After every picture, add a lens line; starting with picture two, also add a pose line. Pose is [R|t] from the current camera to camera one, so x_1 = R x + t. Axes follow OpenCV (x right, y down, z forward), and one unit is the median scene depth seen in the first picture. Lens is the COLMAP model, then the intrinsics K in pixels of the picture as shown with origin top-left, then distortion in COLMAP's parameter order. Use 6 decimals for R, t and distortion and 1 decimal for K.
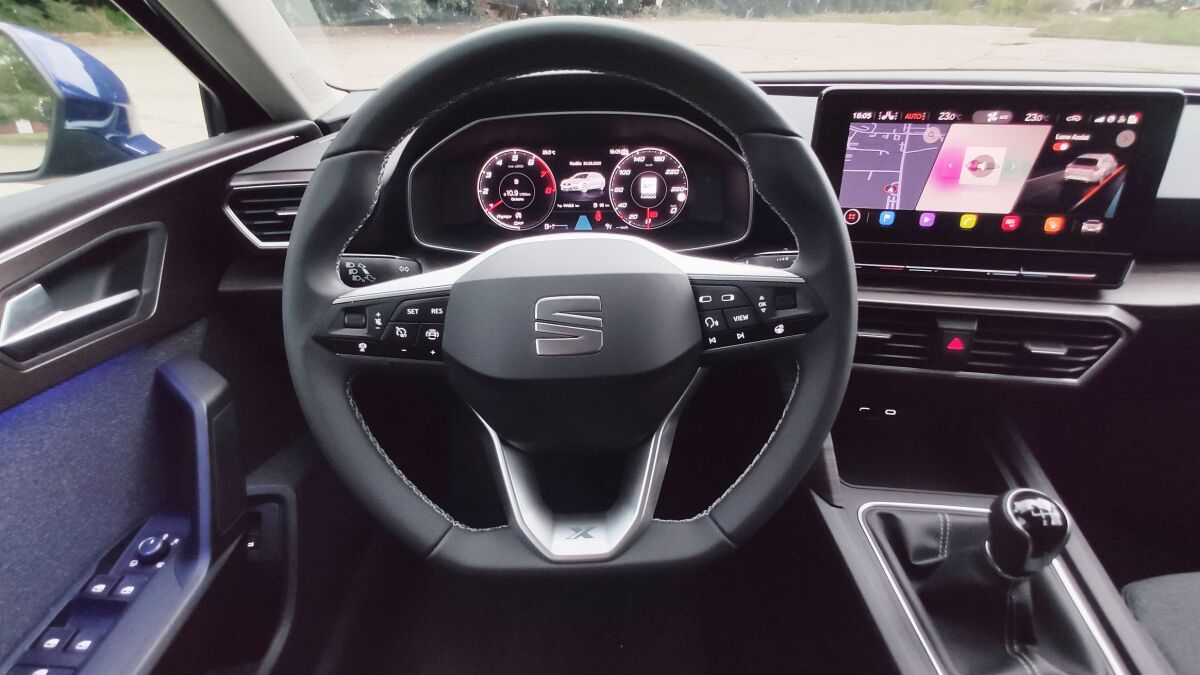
lens RADIAL K [[609.8, 0, 600.0], [0, 609.8, 337.5], [0, 0, 1]] dist [0.000546, -0.008310]
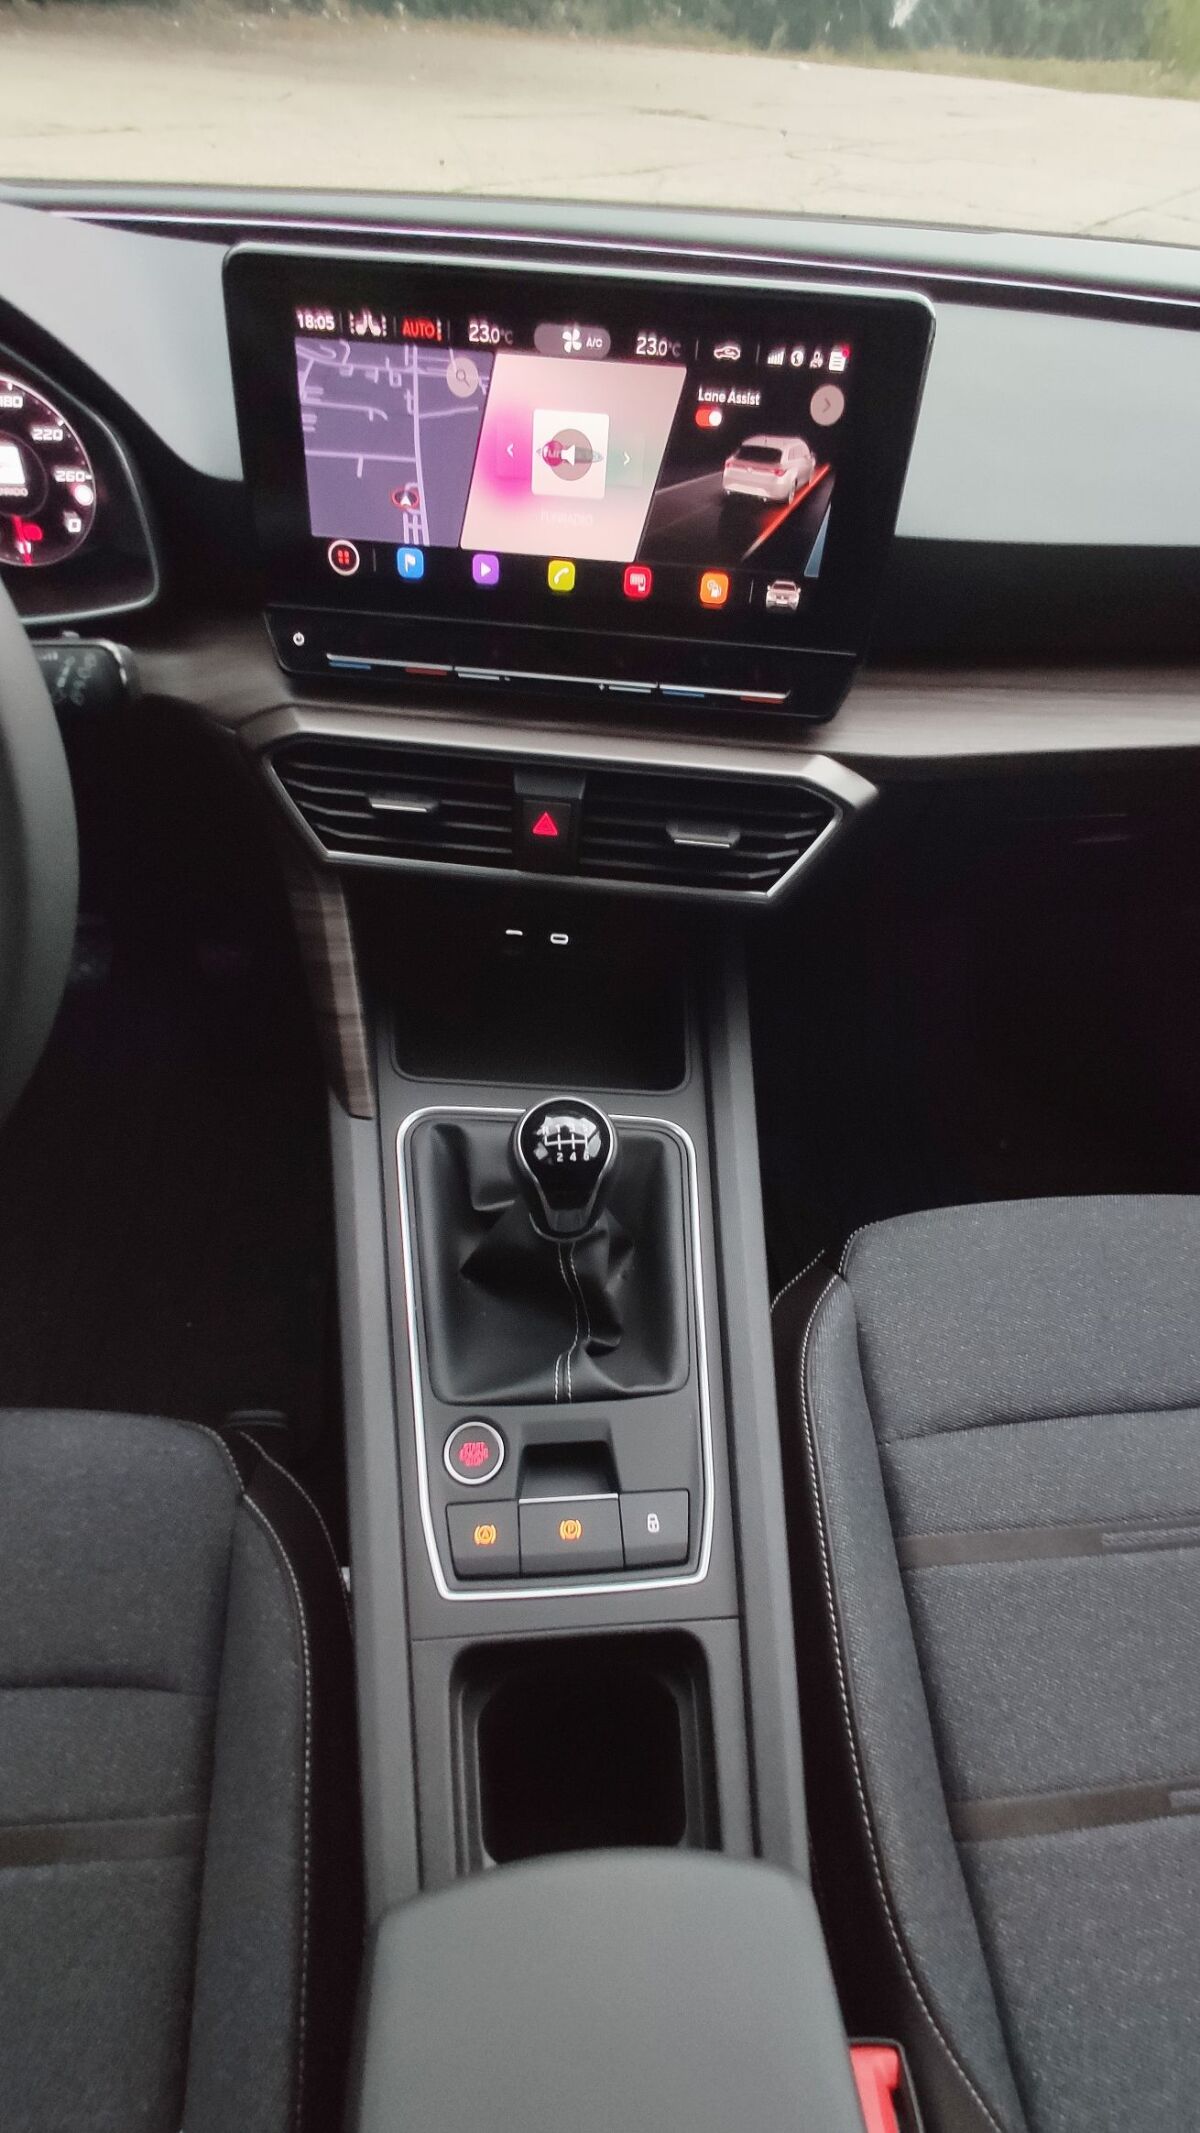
lens RADIAL K [[1080.0, 0, 600.0], [0, 1080.0, 1066.5], [0, 0, 1]] dist [-0.000710, 0.001018]
pose [[0.993577, -0.020188, 0.111345, 0.544234], [-0.011677, 0.960414, 0.278331, -0.052240], [-0.112556, -0.277844, 0.954009, 0.037873]]
